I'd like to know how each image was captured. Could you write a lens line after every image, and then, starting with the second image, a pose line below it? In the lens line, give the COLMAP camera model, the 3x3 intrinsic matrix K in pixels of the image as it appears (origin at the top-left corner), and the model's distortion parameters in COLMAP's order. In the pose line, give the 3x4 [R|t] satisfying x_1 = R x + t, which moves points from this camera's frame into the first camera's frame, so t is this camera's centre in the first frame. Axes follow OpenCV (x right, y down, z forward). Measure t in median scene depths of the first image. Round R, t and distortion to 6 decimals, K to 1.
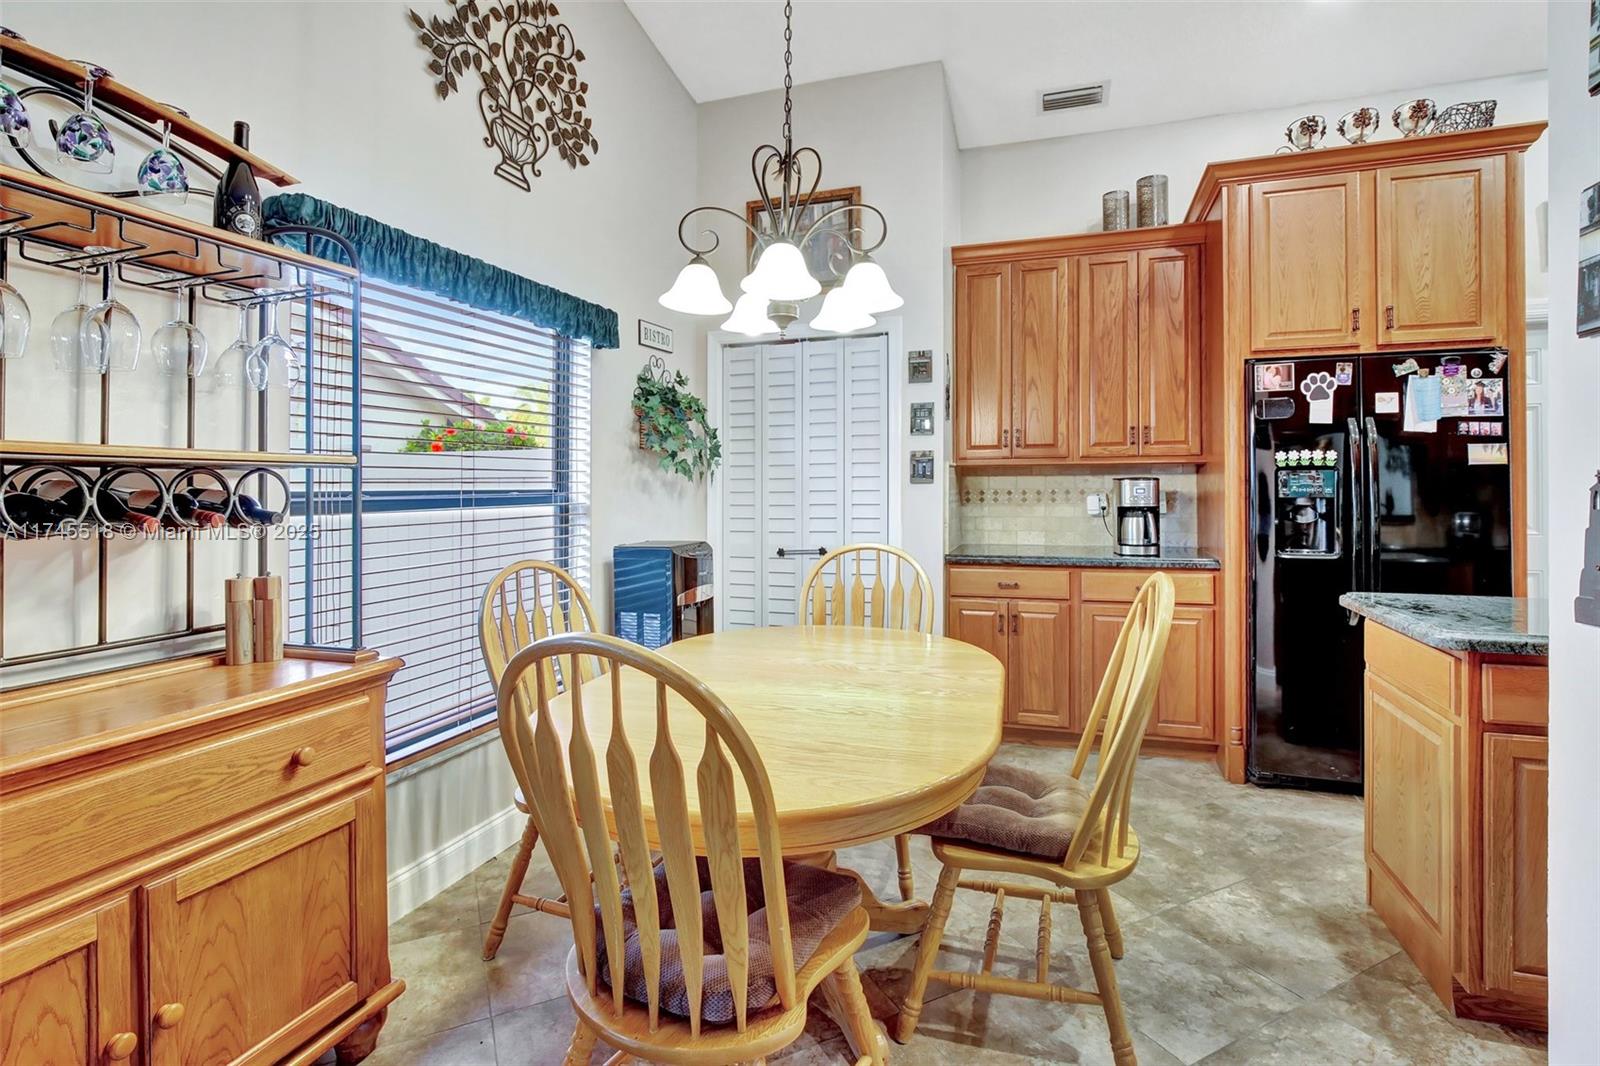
lens RADIAL K [[731.0, 0, 799.3], [0, 731.0, 495.6], [0, 0, 1]] dist [-0.023883, 0.001248]
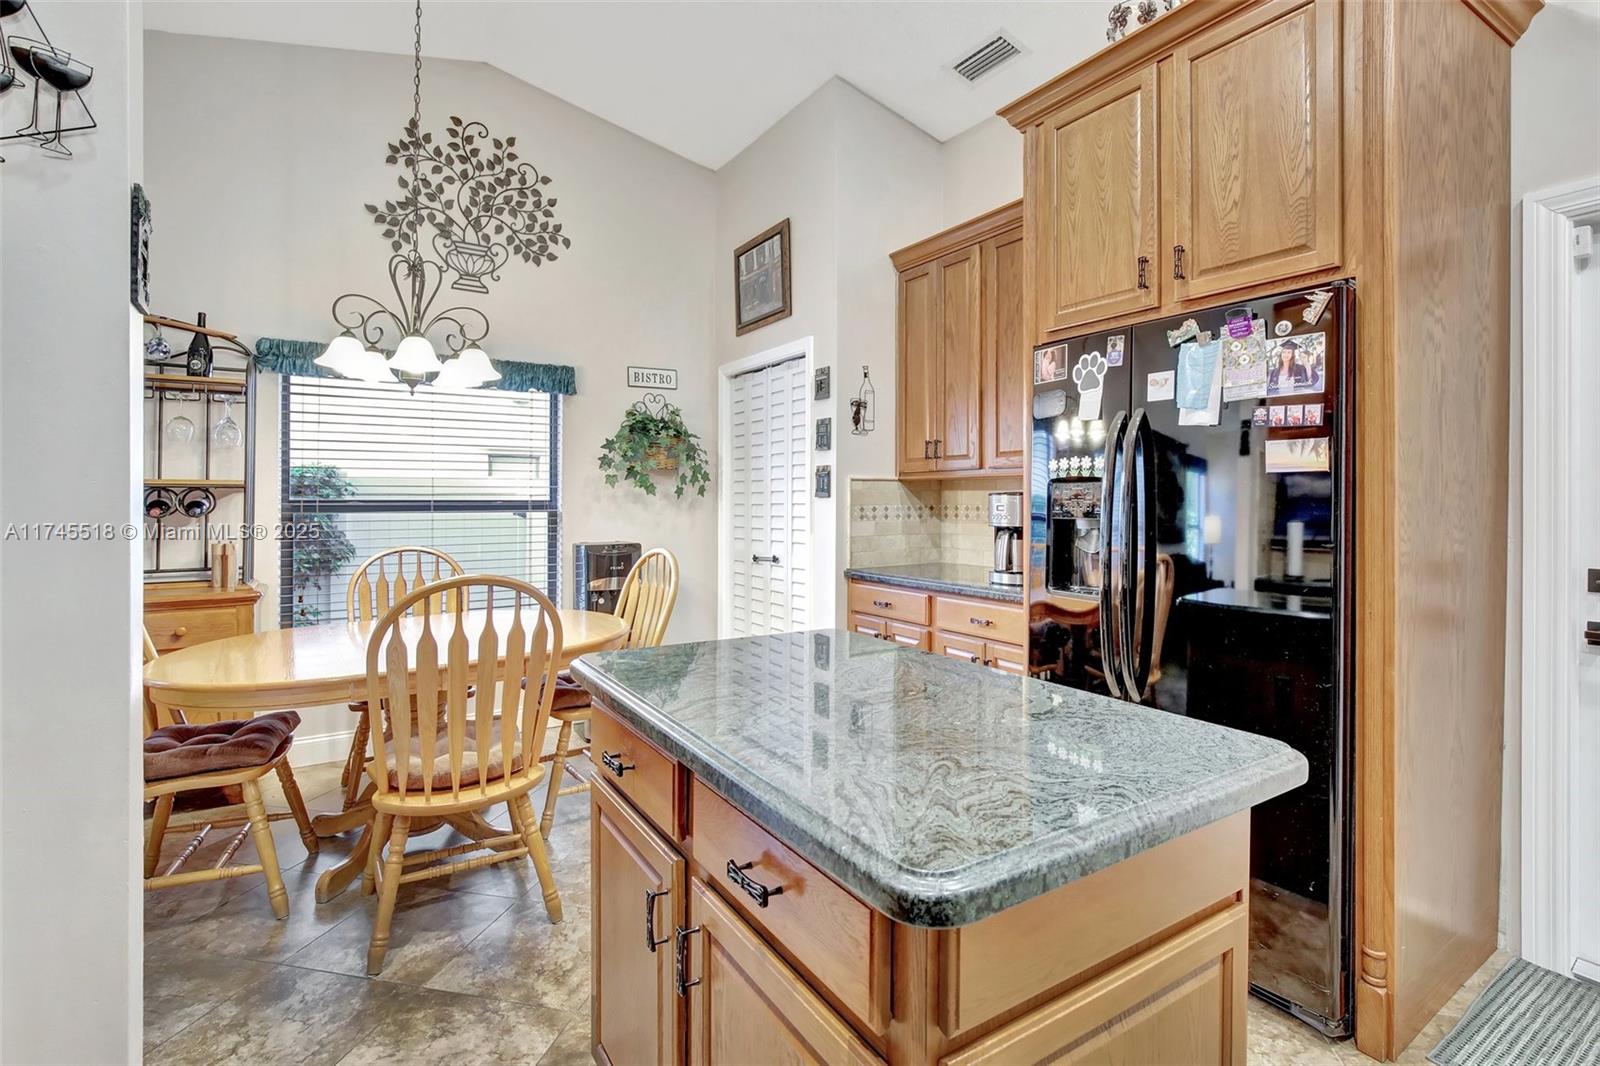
lens RADIAL K [[719.7, 0, 804.0], [0, 719.7, 513.0], [0, 0, 1]] dist [-0.001445, -0.000139]
pose [[0.799239, 0.019117, -0.600709, 0.951027], [-0.015525, 0.999817, 0.011163, -0.007280], [0.600813, 0.000404, 0.799390, 0.223647]]
